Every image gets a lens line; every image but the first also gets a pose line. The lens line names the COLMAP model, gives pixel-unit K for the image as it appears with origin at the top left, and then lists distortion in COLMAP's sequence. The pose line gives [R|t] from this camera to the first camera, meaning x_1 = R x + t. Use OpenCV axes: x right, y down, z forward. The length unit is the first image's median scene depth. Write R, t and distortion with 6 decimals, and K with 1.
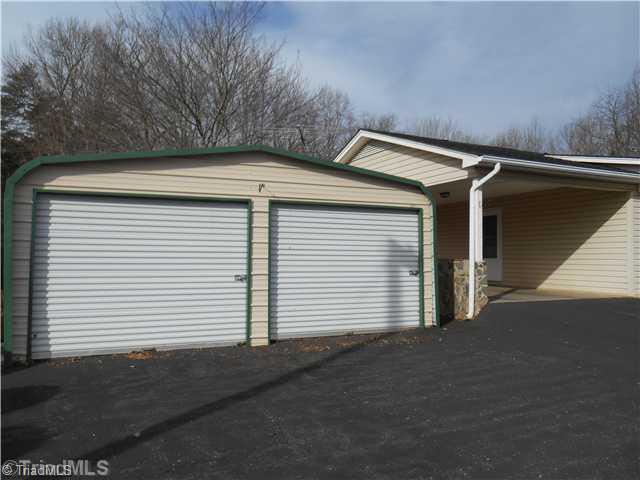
lens RADIAL K [[485.2, 0, 320.0], [0, 485.2, 240.0], [0, 0, 1]] dist [-0.008447, -0.004550]
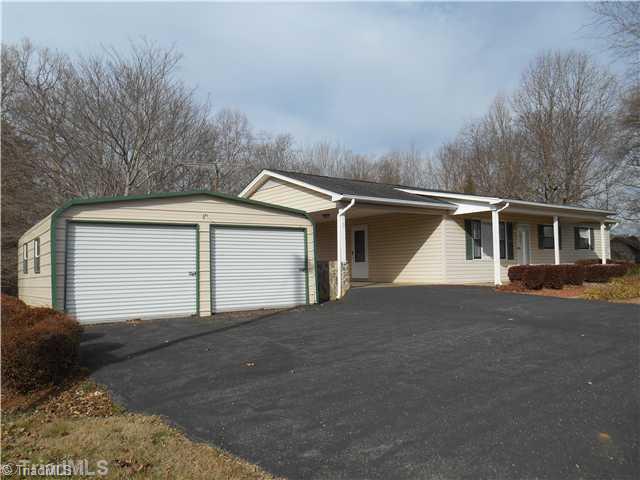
lens RADIAL K [[485.2, 0, 320.0], [0, 485.2, 240.0], [0, 0, 1]] dist [-0.008447, -0.004550]
pose [[0.978091, -0.012391, 0.207810, -0.070242], [0.017661, 0.999567, -0.023522, 0.011062], [-0.207429, 0.026677, 0.977886, -0.526623]]
